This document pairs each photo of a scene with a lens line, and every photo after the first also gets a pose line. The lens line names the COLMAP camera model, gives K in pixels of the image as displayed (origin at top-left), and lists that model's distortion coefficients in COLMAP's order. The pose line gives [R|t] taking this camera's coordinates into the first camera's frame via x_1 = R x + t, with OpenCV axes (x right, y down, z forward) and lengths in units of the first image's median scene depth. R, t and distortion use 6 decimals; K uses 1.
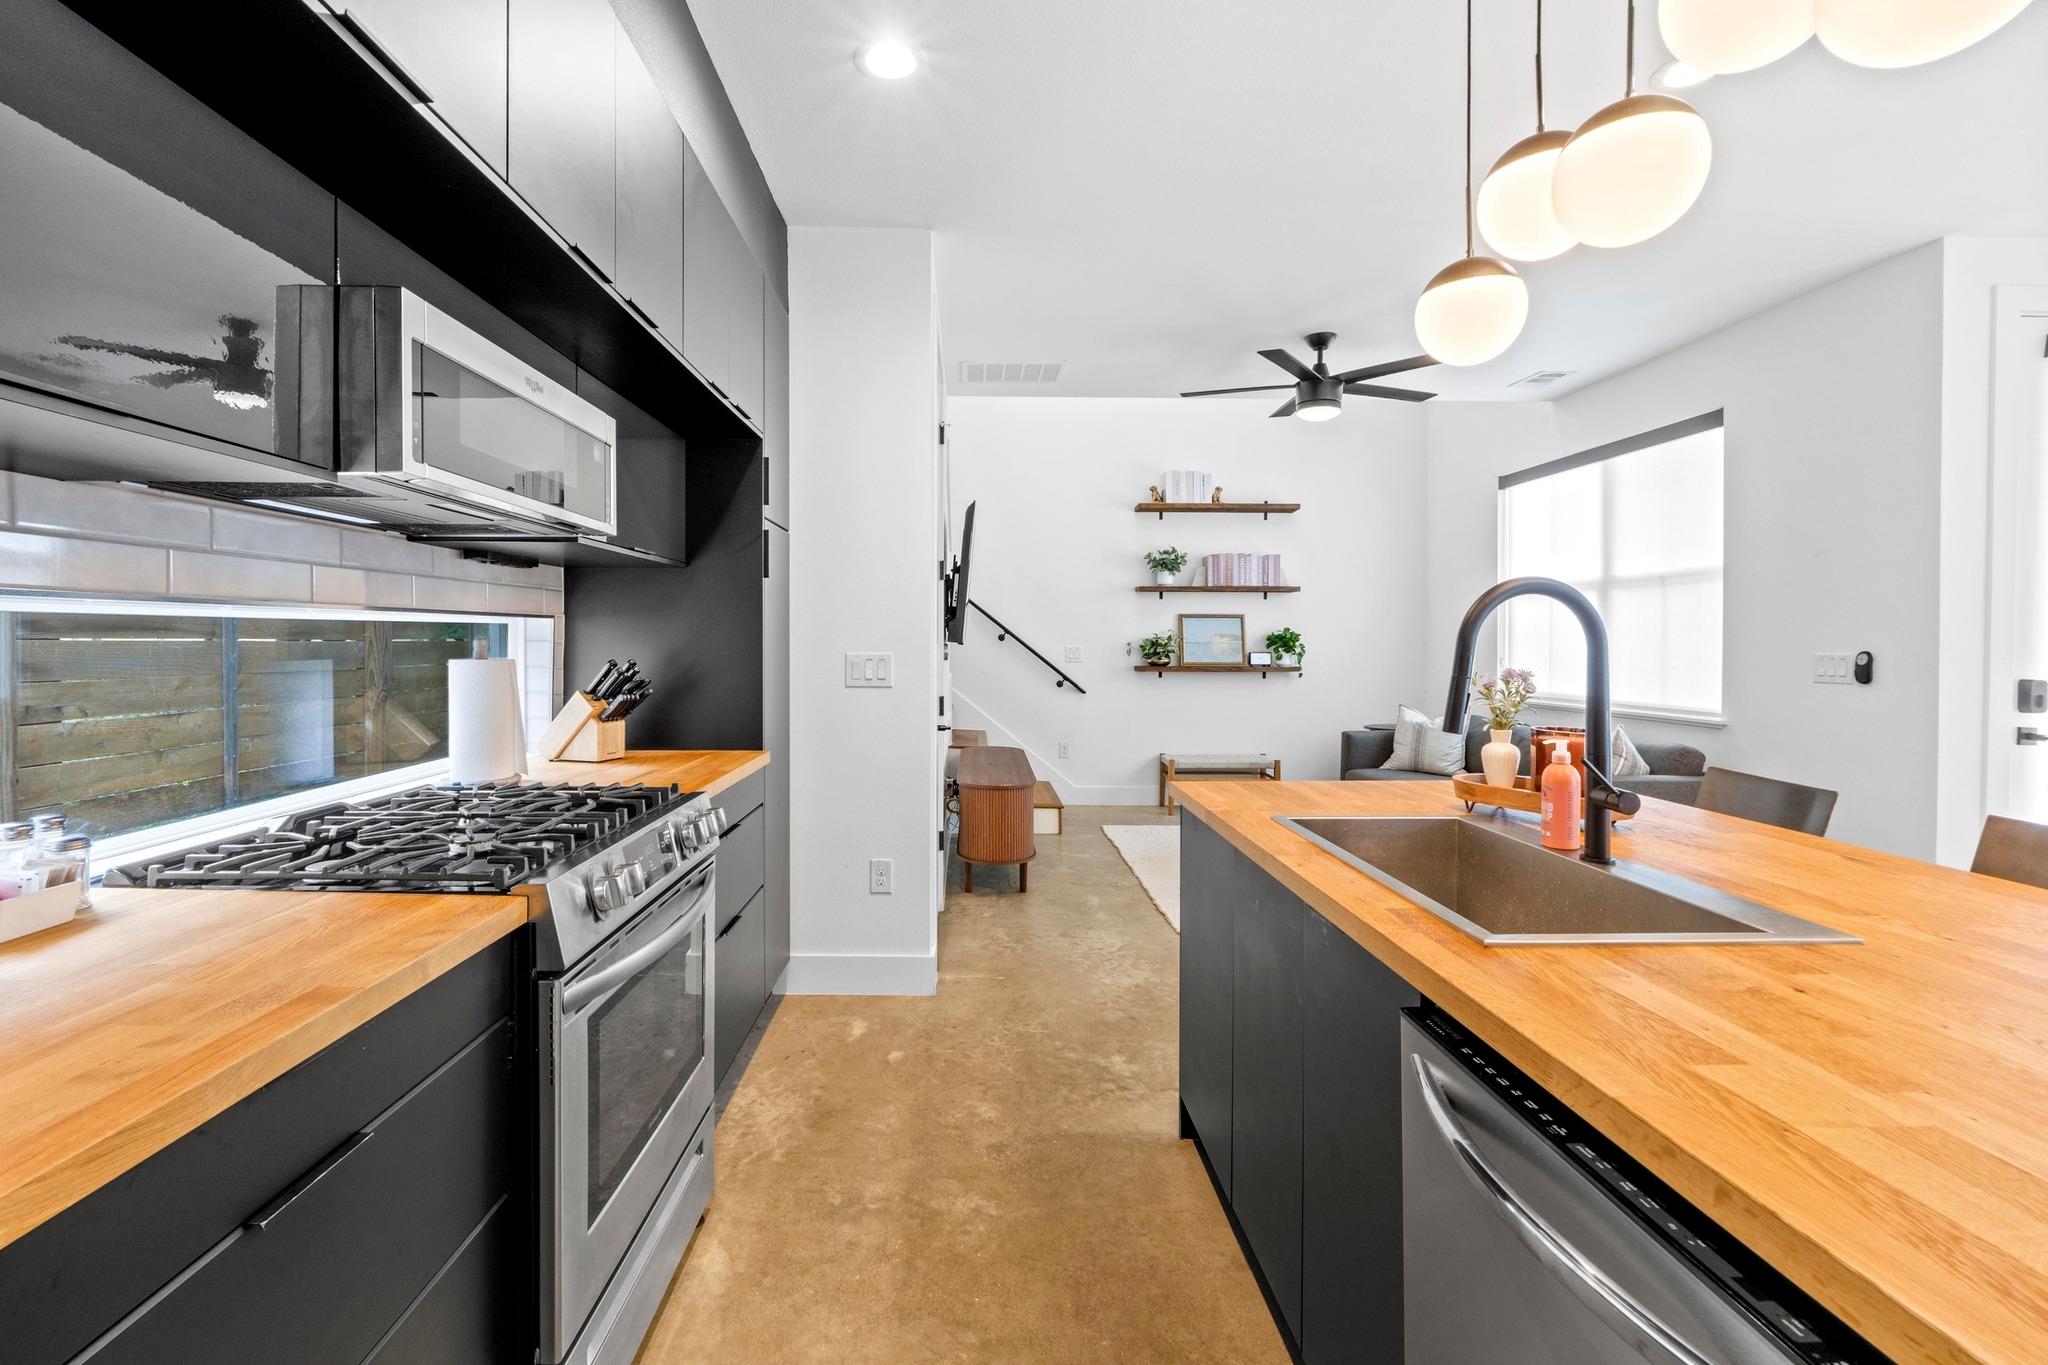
lens RADIAL K [[899.0, 0, 978.7], [0, 899.0, 650.0], [0, 0, 1]] dist [-0.004255, -0.000004]
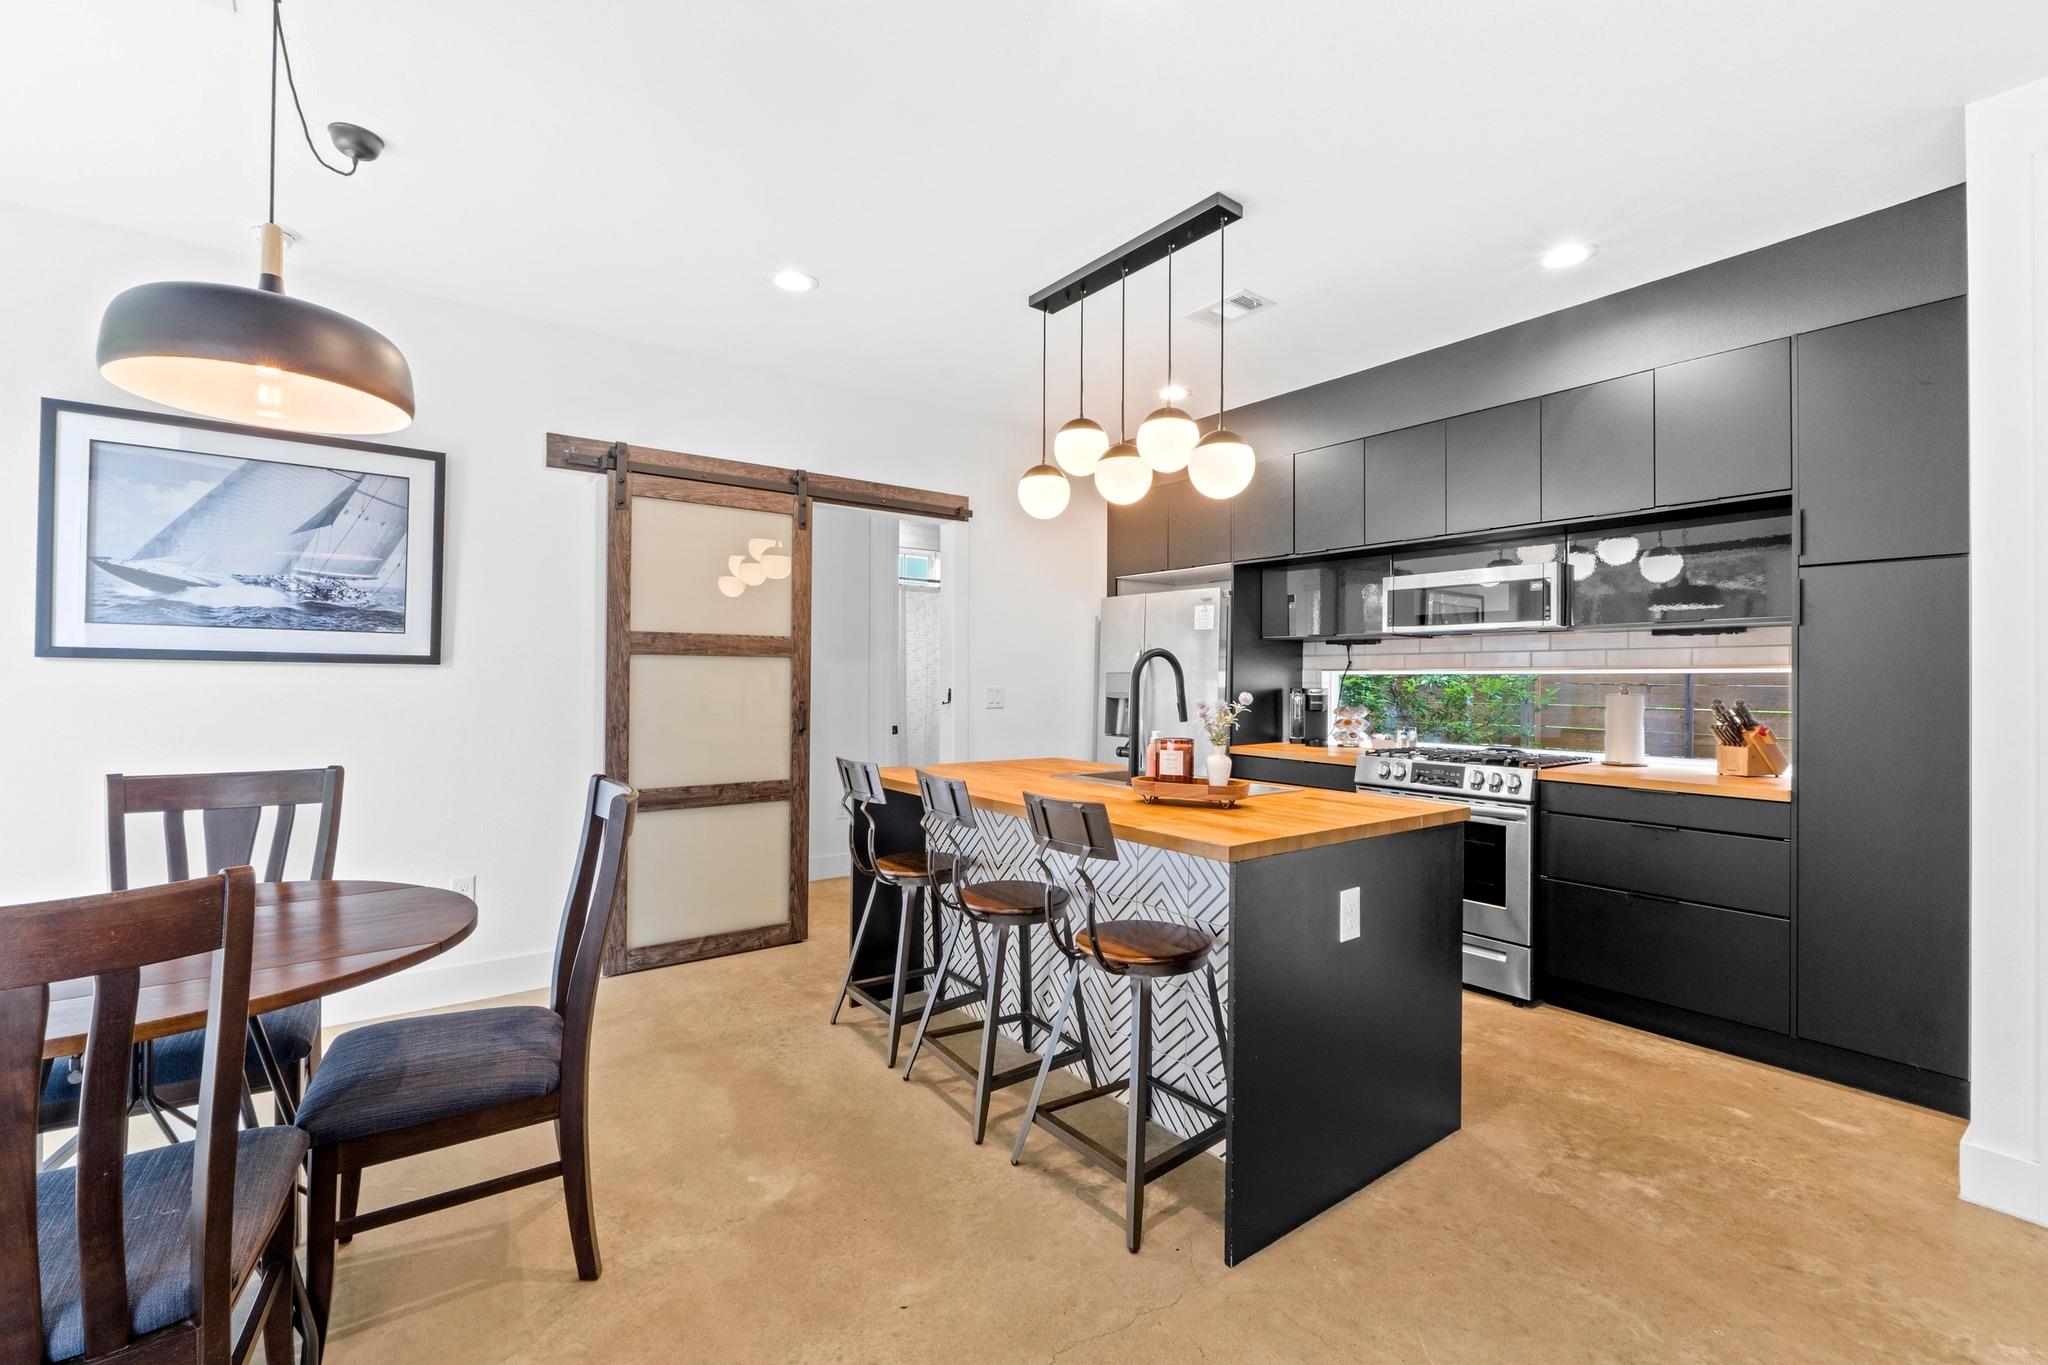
lens RADIAL K [[869.5, 0, 1012.3], [0, 869.5, 668.9], [0, 0, 1]] dist [-0.002589, -0.000337]
pose [[-0.810030, -0.015851, -0.586174, 0.789004], [-0.017256, 0.999846, -0.003192, -0.007688], [0.586134, 0.007529, -0.810179, 0.929312]]
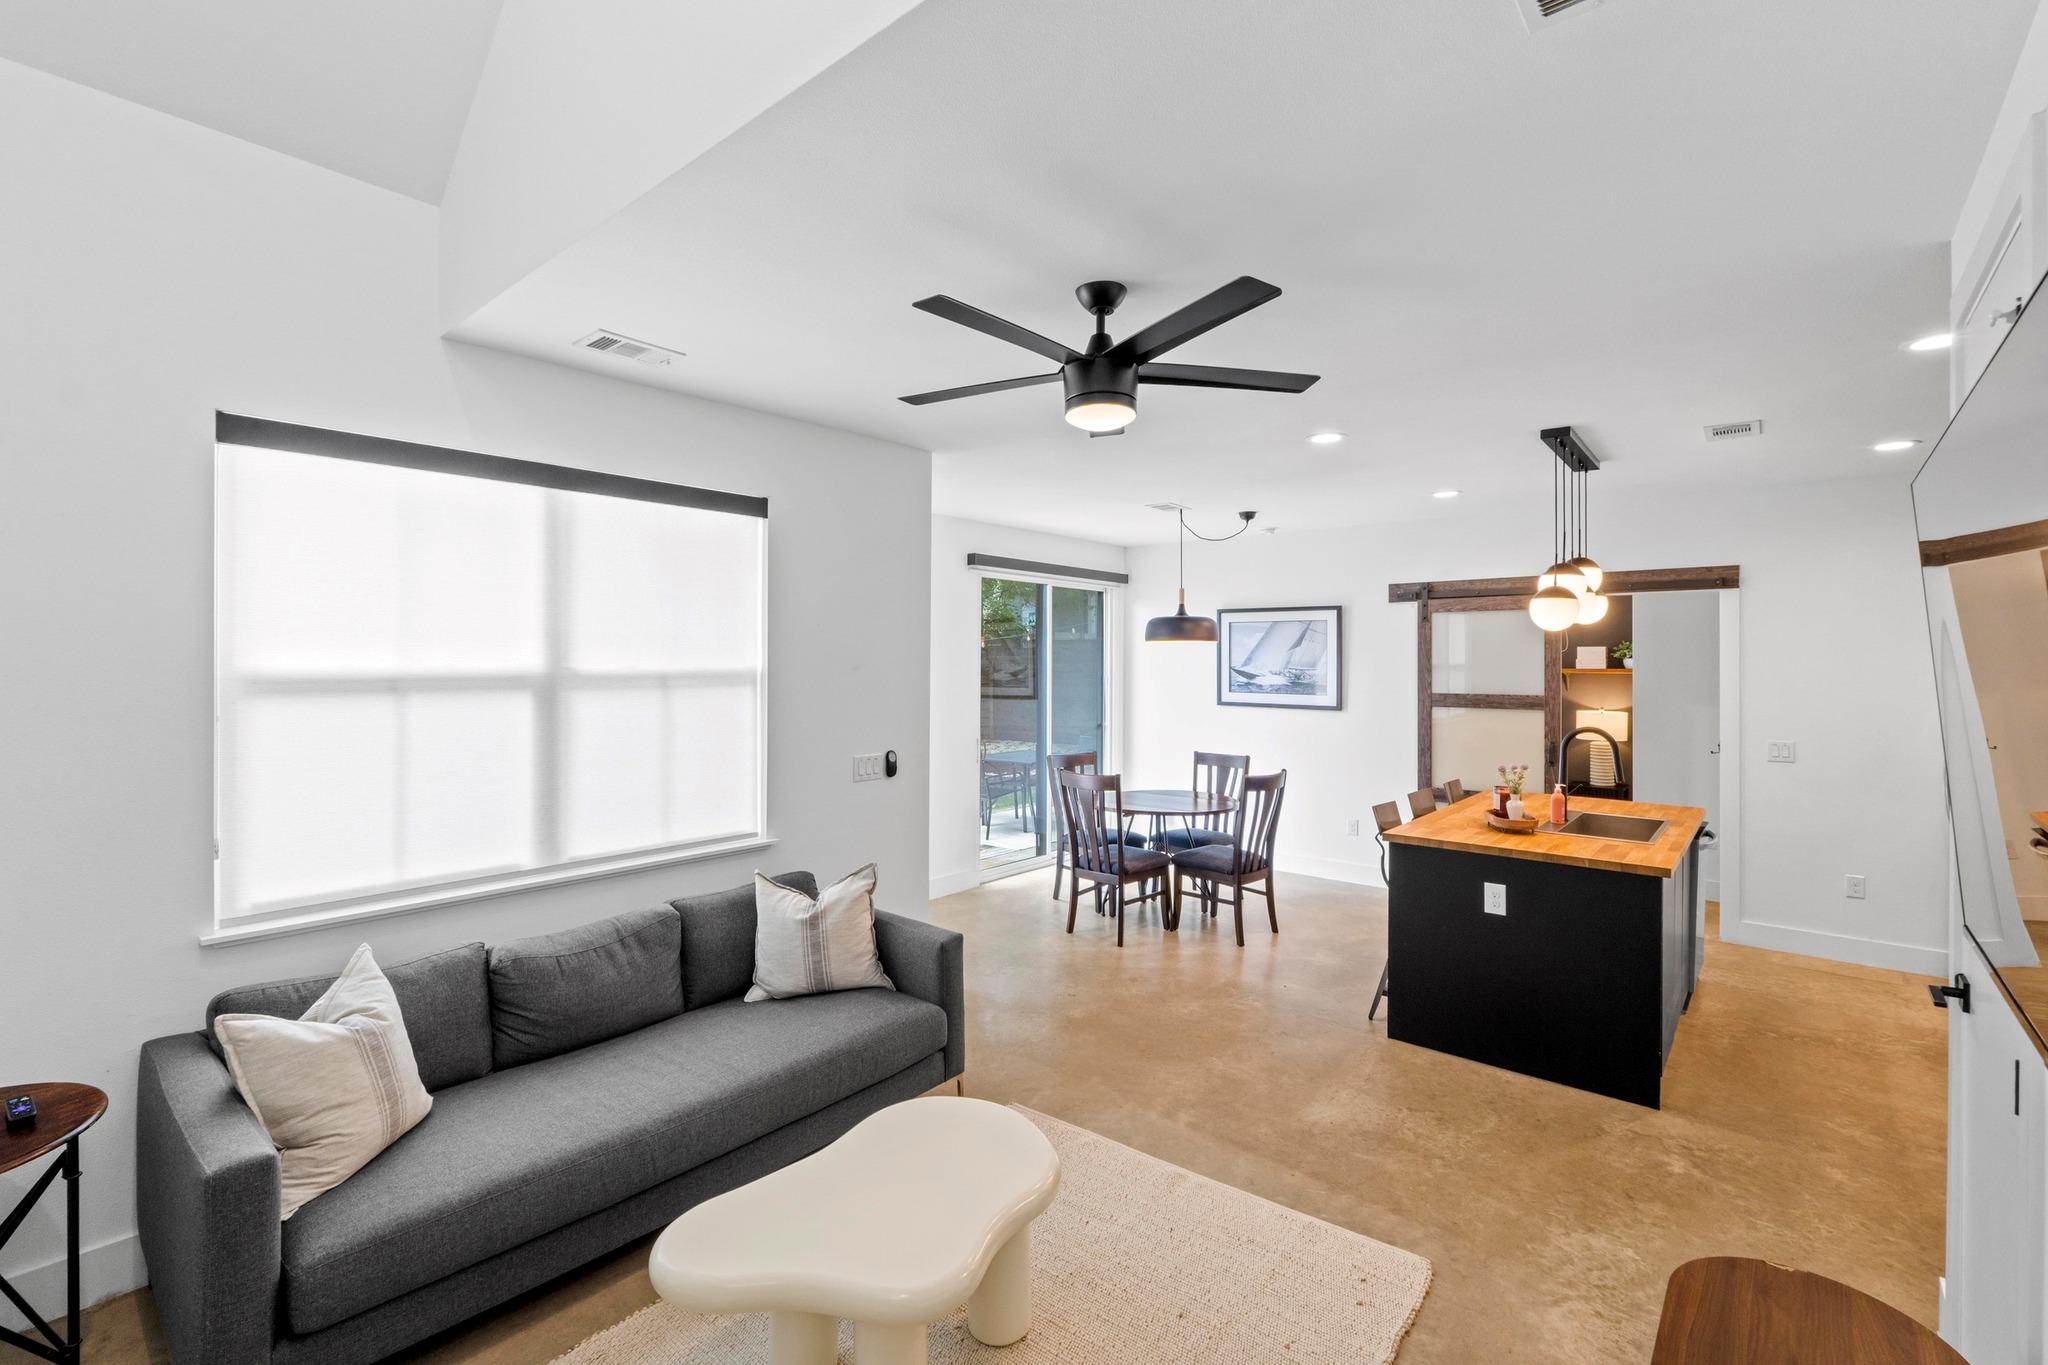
lens RADIAL K [[894.9, 0, 1029.0], [0, 894.9, 654.5], [0, 0, 1]] dist [-0.005503, -0.000242]
pose [[-0.754955, -0.000344, 0.655776, 0.028301], [0.001057, 0.999998, 0.001741, -0.123118], [-0.655775, 0.002007, -0.754953, 1.667805]]
